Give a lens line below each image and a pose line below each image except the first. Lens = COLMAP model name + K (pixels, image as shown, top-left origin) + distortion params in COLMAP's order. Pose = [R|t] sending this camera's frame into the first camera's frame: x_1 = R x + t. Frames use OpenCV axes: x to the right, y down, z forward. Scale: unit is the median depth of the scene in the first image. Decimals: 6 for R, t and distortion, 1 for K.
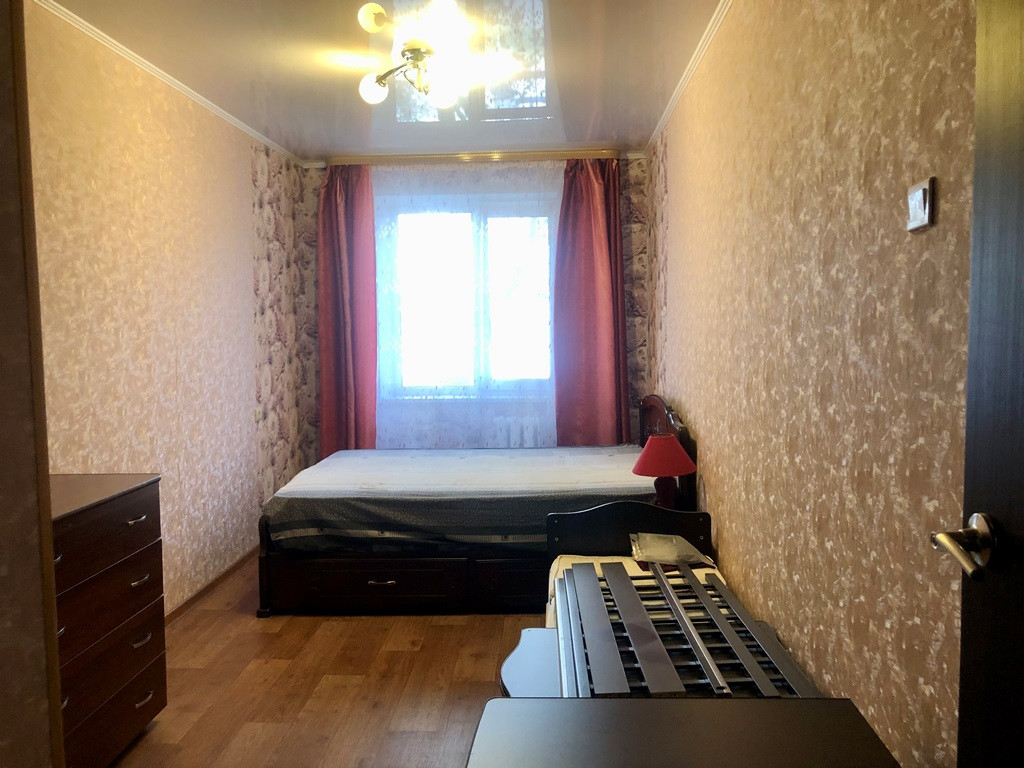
lens RADIAL K [[840.6, 0, 491.5], [0, 840.6, 388.6], [0, 0, 1]] dist [0.026779, -0.033549]
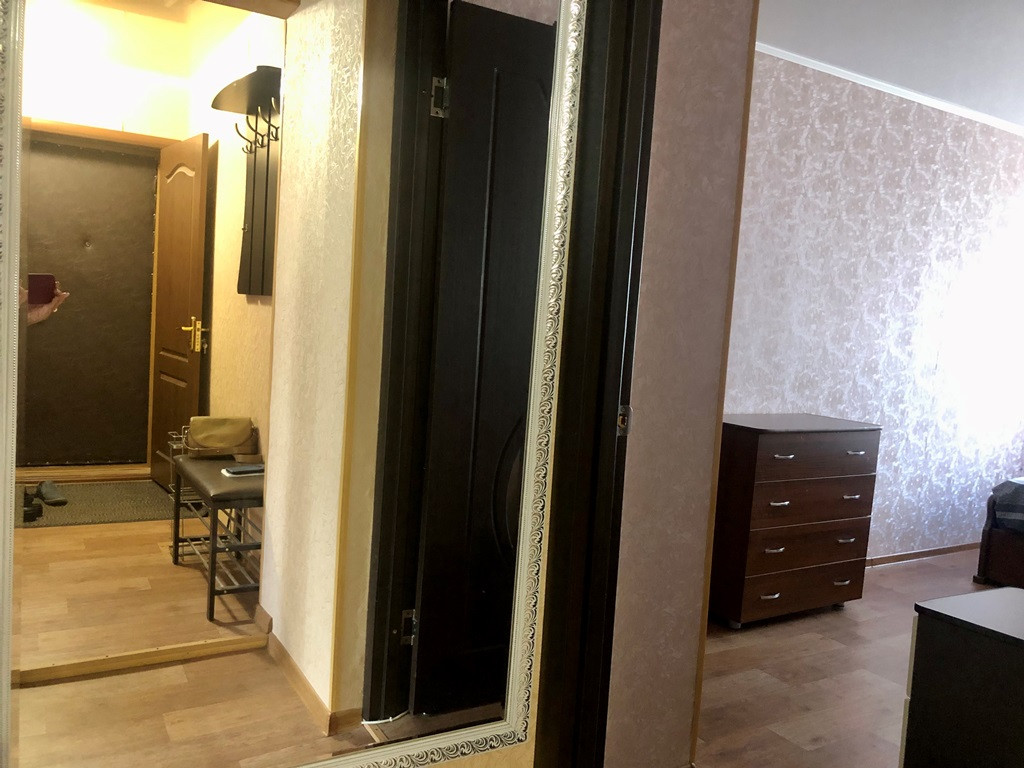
lens RADIAL K [[840.6, 0, 507.1], [0, 840.6, 409.8], [0, 0, 1]] dist [0.026779, -0.033549]
pose [[0.583370, 0.144869, -0.799182, 0.237447], [-0.136668, 0.987443, 0.079234, 0.038094], [0.800625, 0.063000, 0.595844, -0.199832]]
